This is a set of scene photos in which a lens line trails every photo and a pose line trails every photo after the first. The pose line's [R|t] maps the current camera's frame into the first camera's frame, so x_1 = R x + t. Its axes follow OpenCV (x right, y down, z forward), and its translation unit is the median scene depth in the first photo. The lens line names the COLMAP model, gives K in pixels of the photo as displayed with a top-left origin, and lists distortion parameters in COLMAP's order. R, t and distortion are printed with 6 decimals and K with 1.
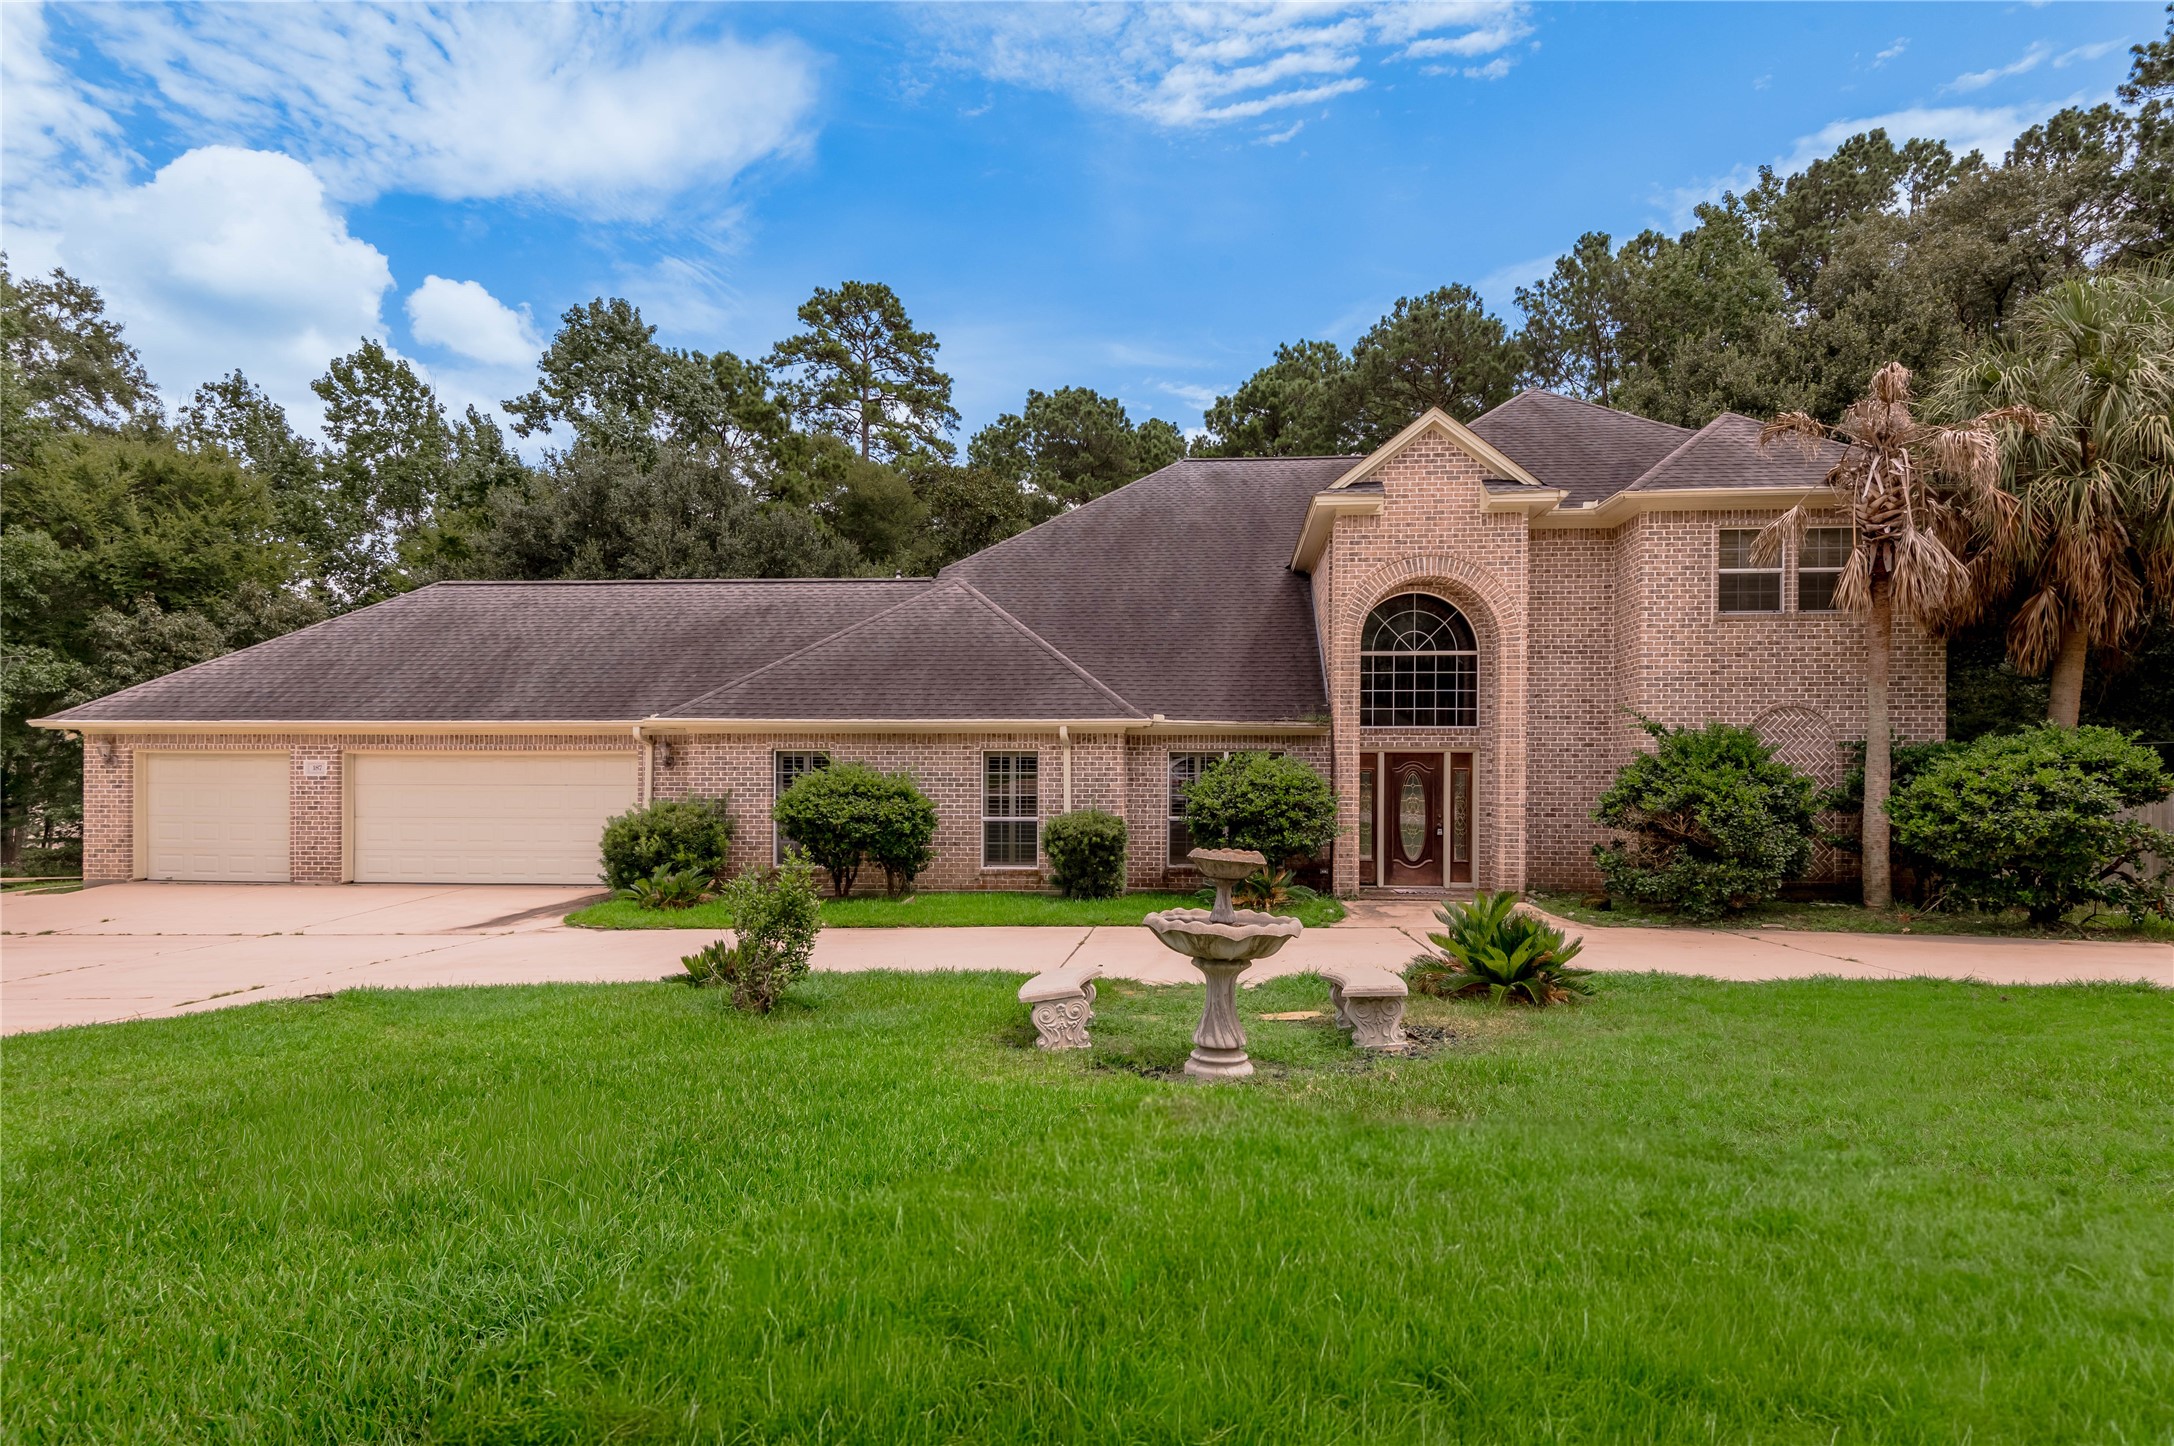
lens RADIAL K [[1086.6, 0, 1089.3], [0, 1086.6, 742.4], [0, 0, 1]] dist [-0.004619, -0.003952]
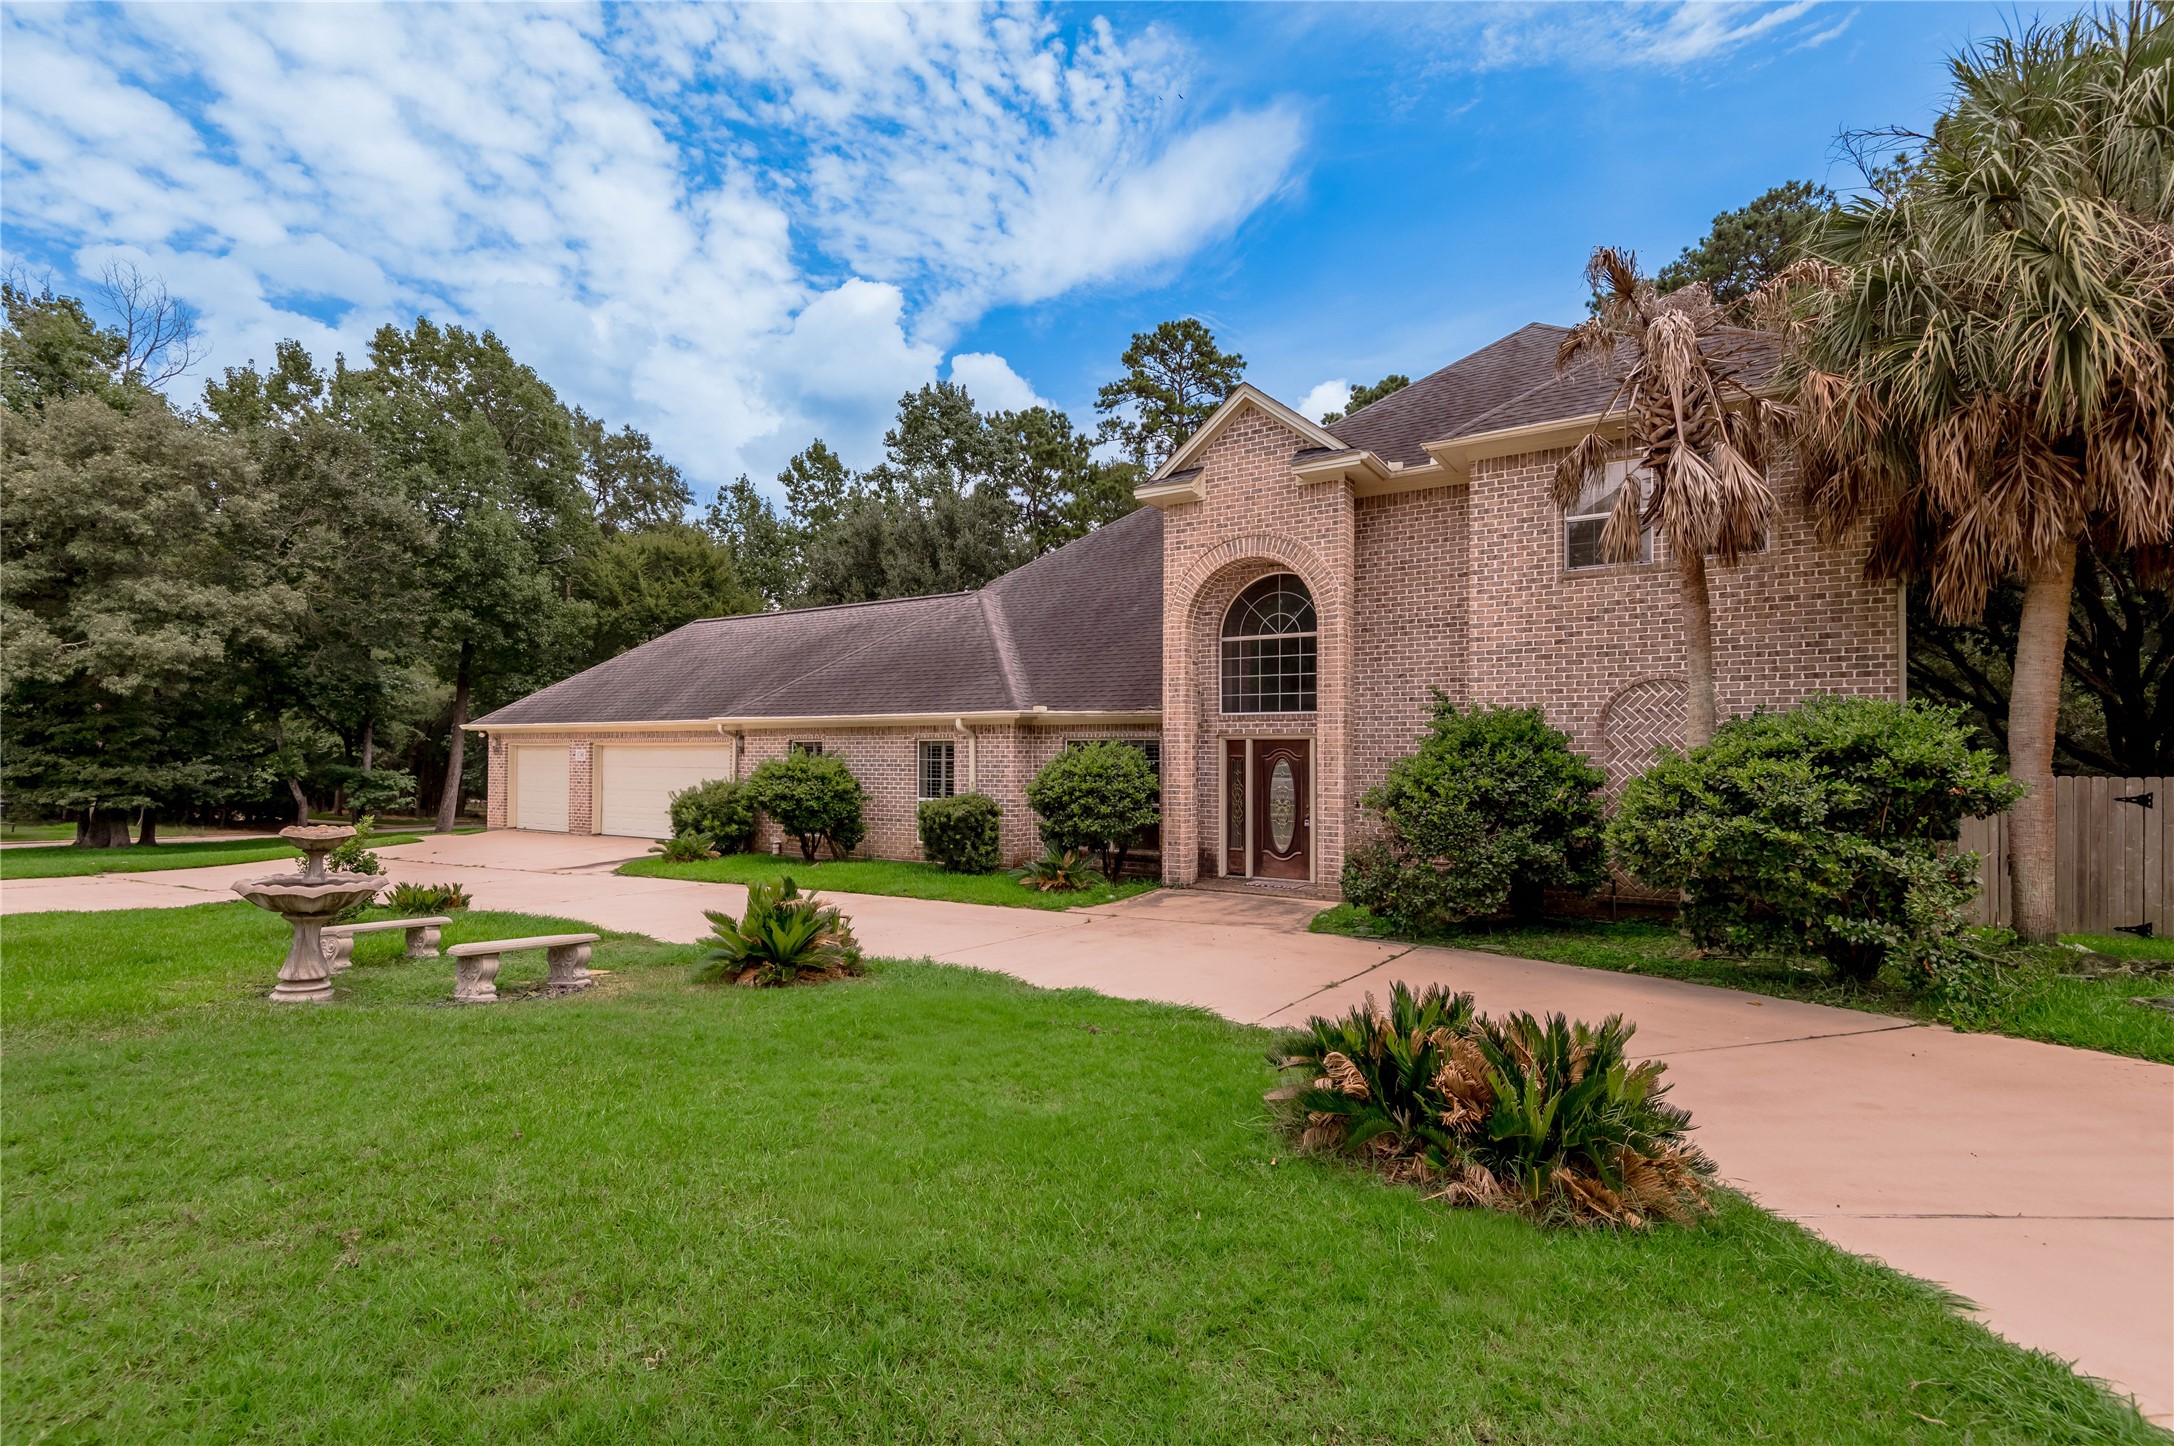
lens RADIAL K [[988.6, 0, 1087.3], [0, 988.6, 722.3], [0, 0, 1]] dist [0.001451, -0.000714]
pose [[0.883488, -0.015750, -0.468190, 0.546759], [0.014578, 0.999875, -0.006127, -0.002740], [0.468228, -0.001412, 0.883607, 0.140059]]
